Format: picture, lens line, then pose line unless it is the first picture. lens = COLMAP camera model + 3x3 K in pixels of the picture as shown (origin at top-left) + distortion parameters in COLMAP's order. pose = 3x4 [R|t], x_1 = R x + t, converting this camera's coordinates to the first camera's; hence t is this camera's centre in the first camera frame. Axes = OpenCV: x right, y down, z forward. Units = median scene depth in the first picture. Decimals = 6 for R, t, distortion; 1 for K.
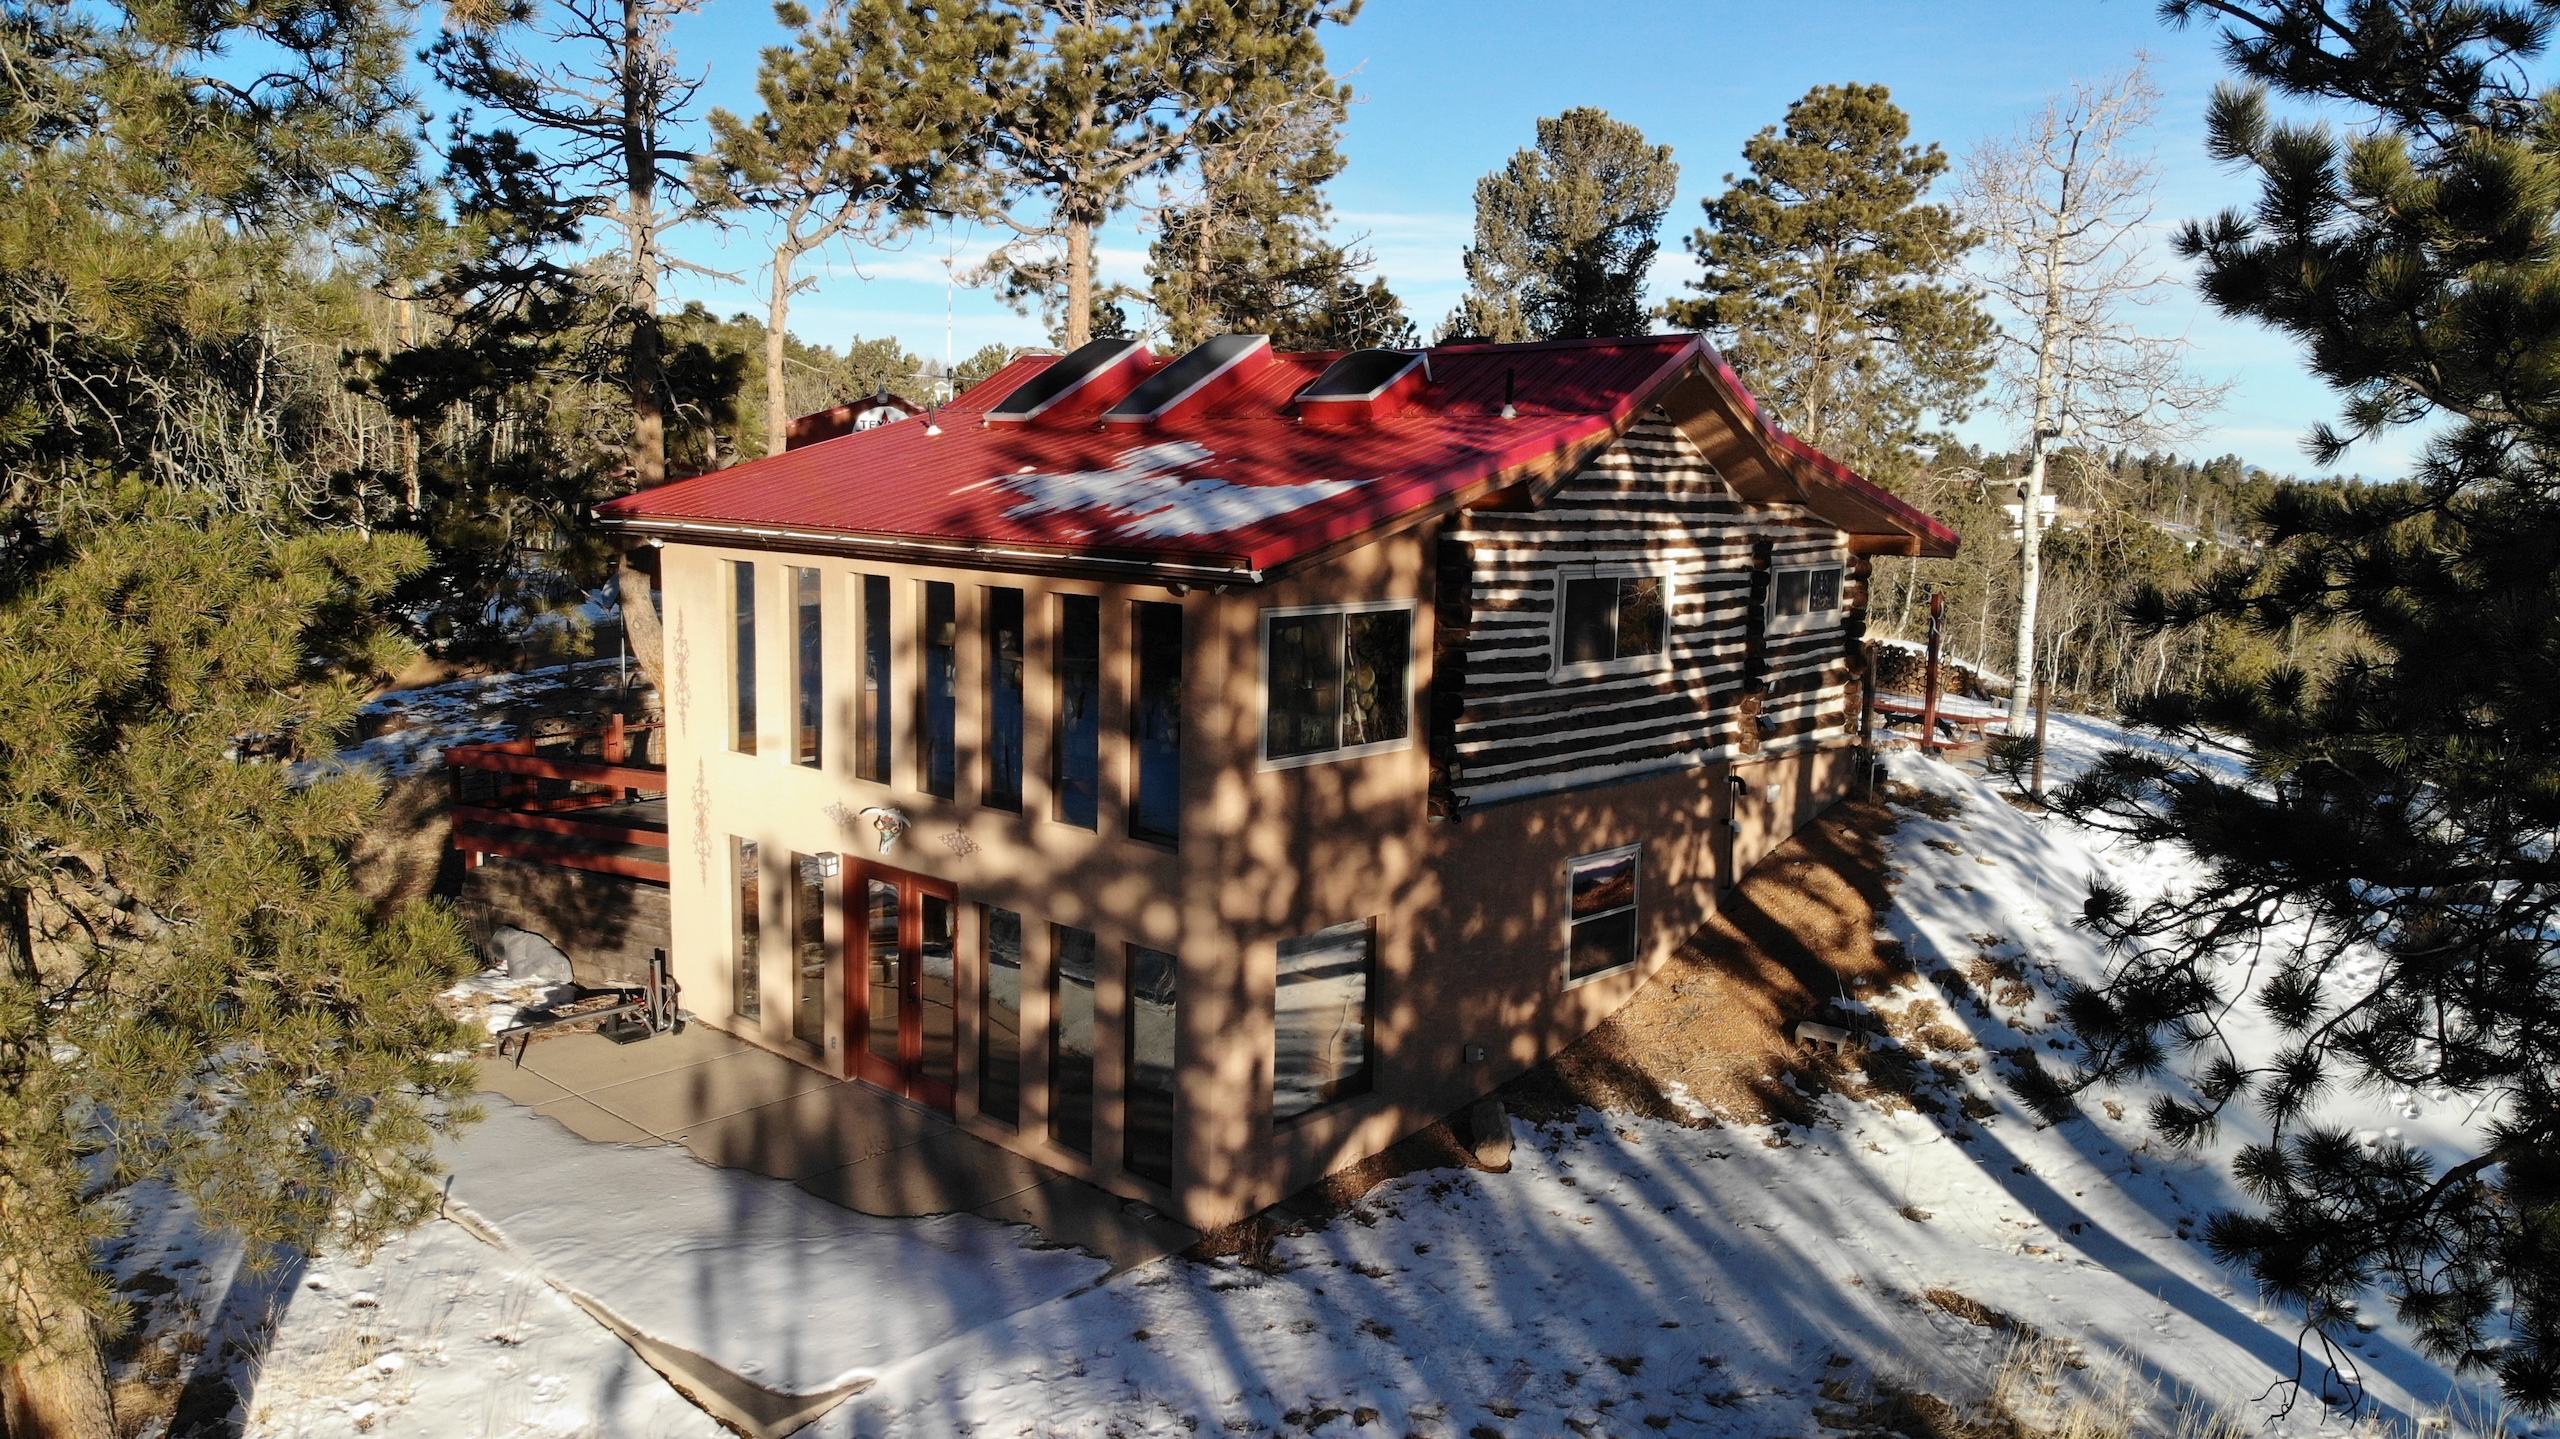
lens RADIAL K [[1908.3, 0, 1275.7], [0, 1908.3, 603.1], [0, 0, 1]] dist [0.164268, -0.359686]
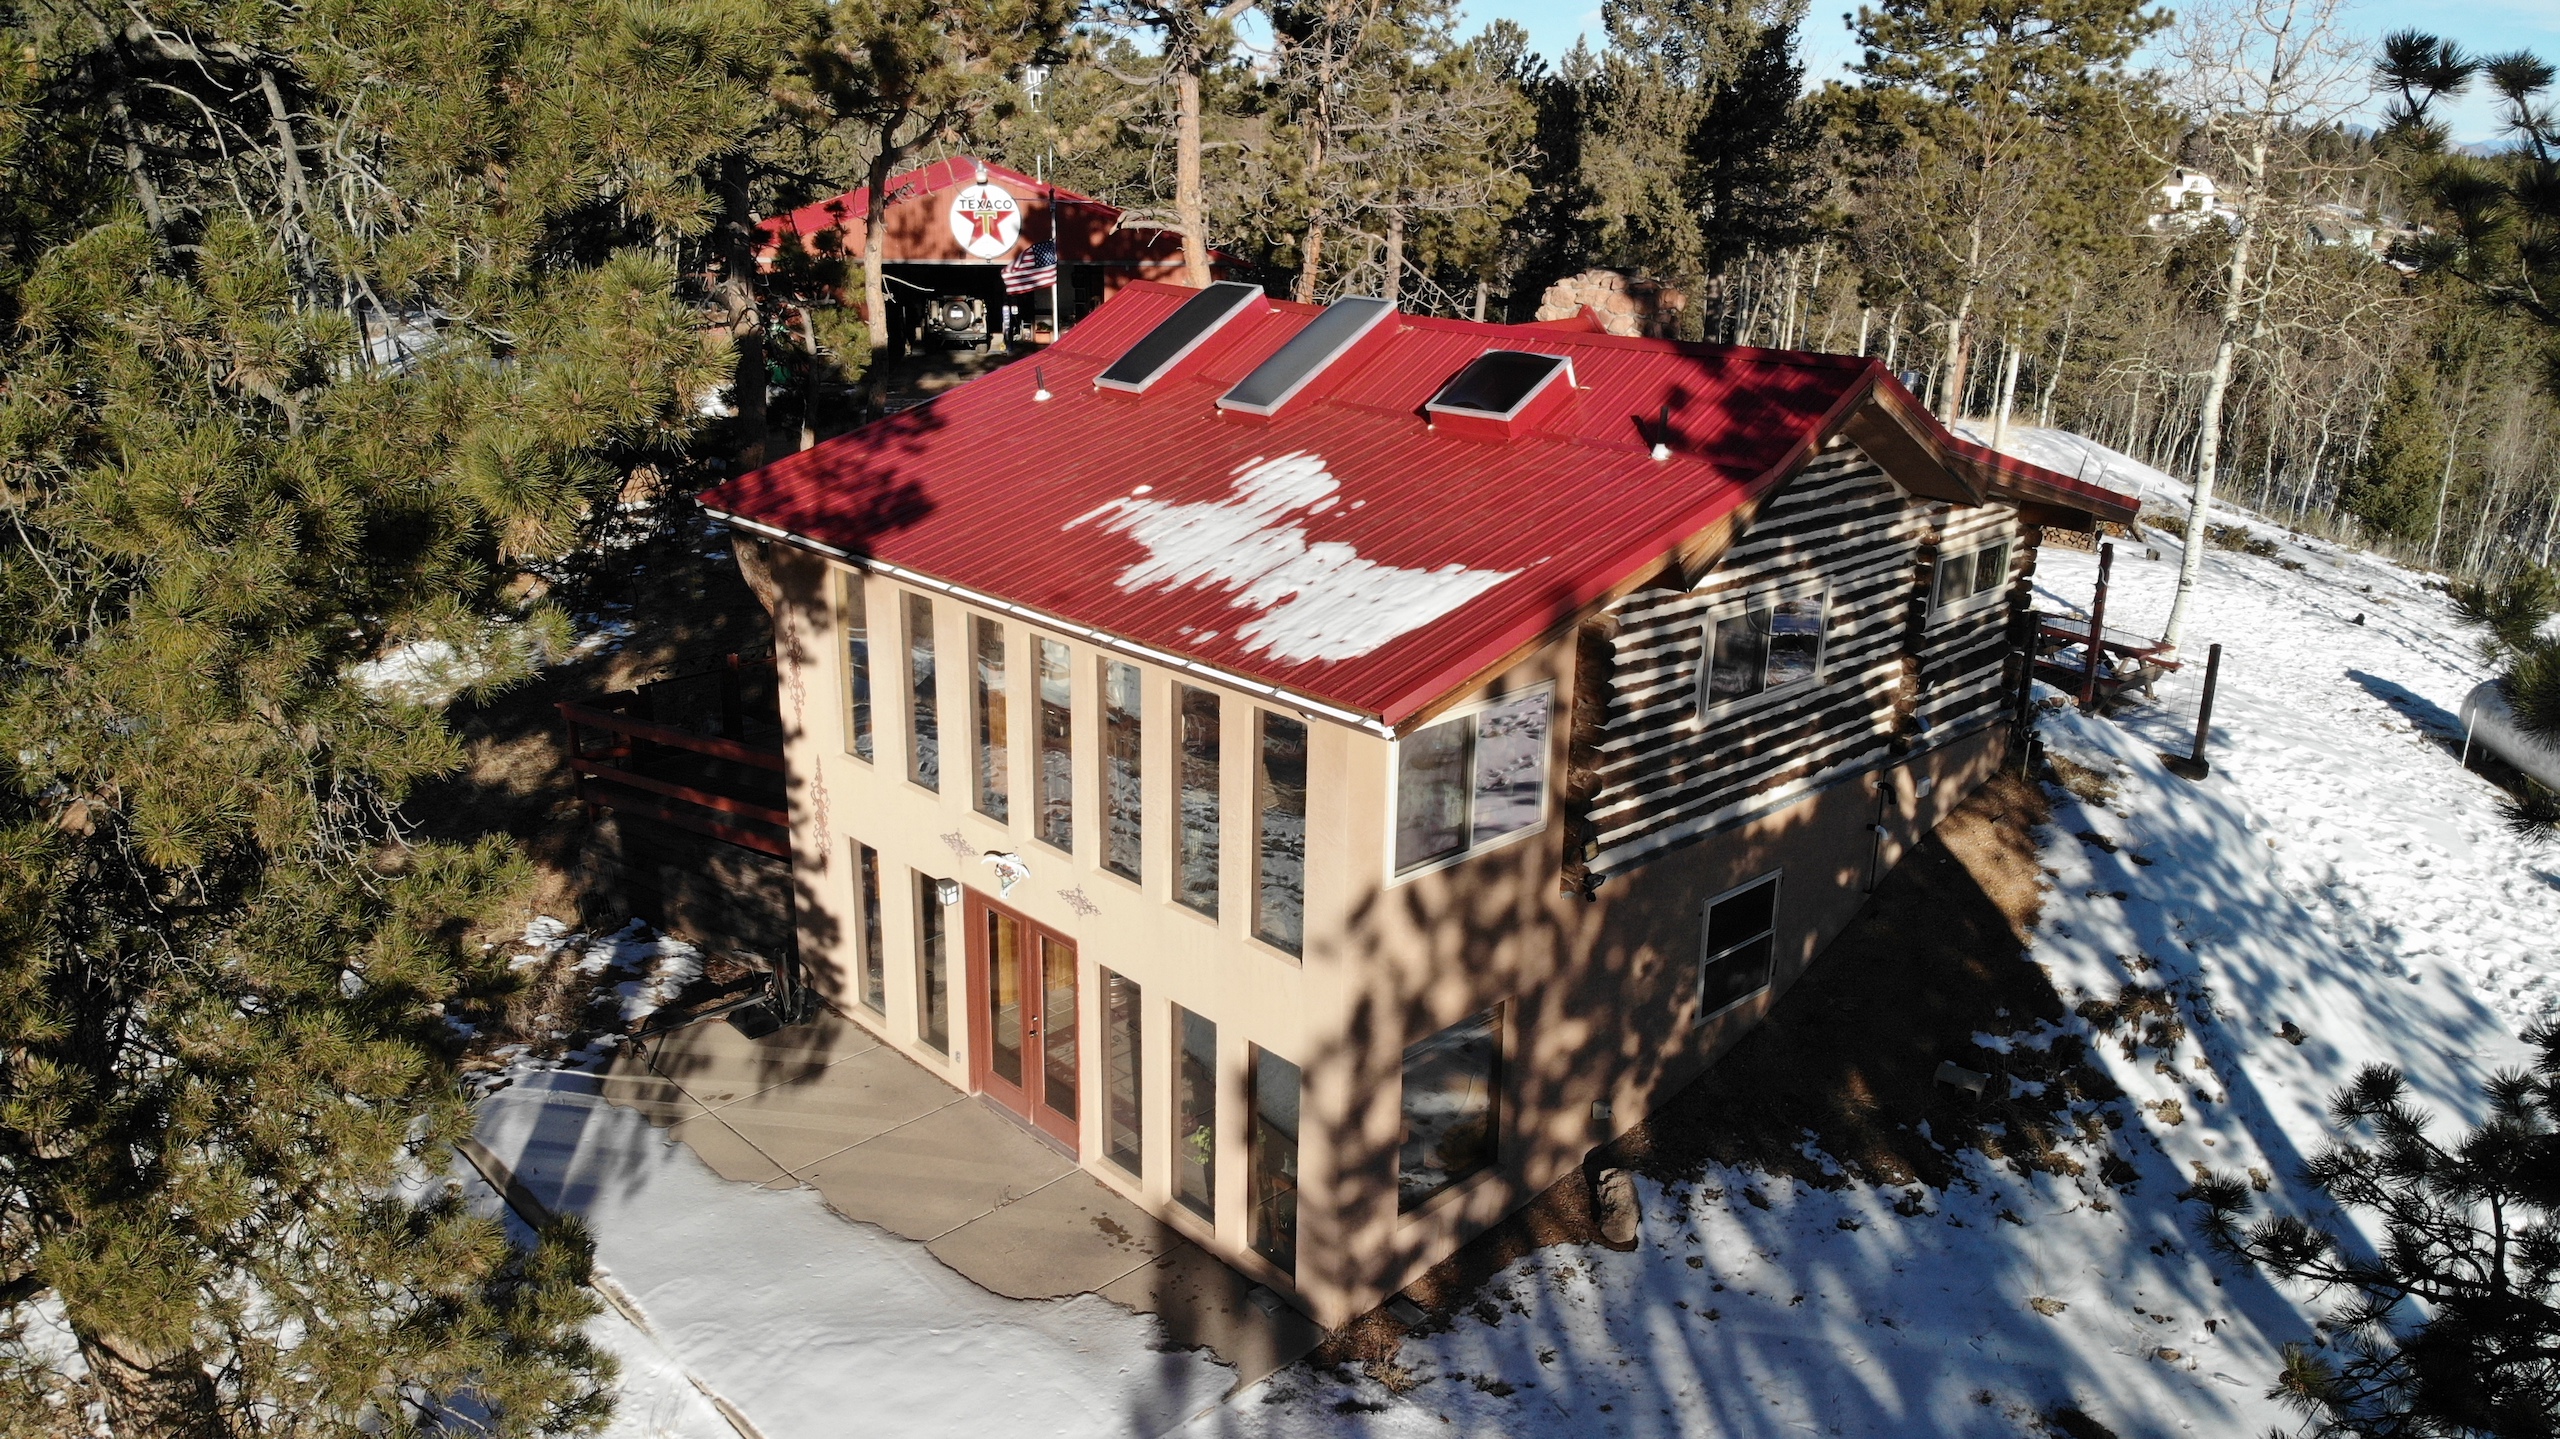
lens RADIAL K [[1908.3, 0, 1275.7], [0, 1908.3, 603.1], [0, 0, 1]] dist [0.164268, -0.359686]
pose [[0.998299, 0.008402, -0.057694, -0.006257], [0.001875, 0.984423, 0.175809, -0.153235], [0.058273, -0.175618, 0.982732, 0.050907]]
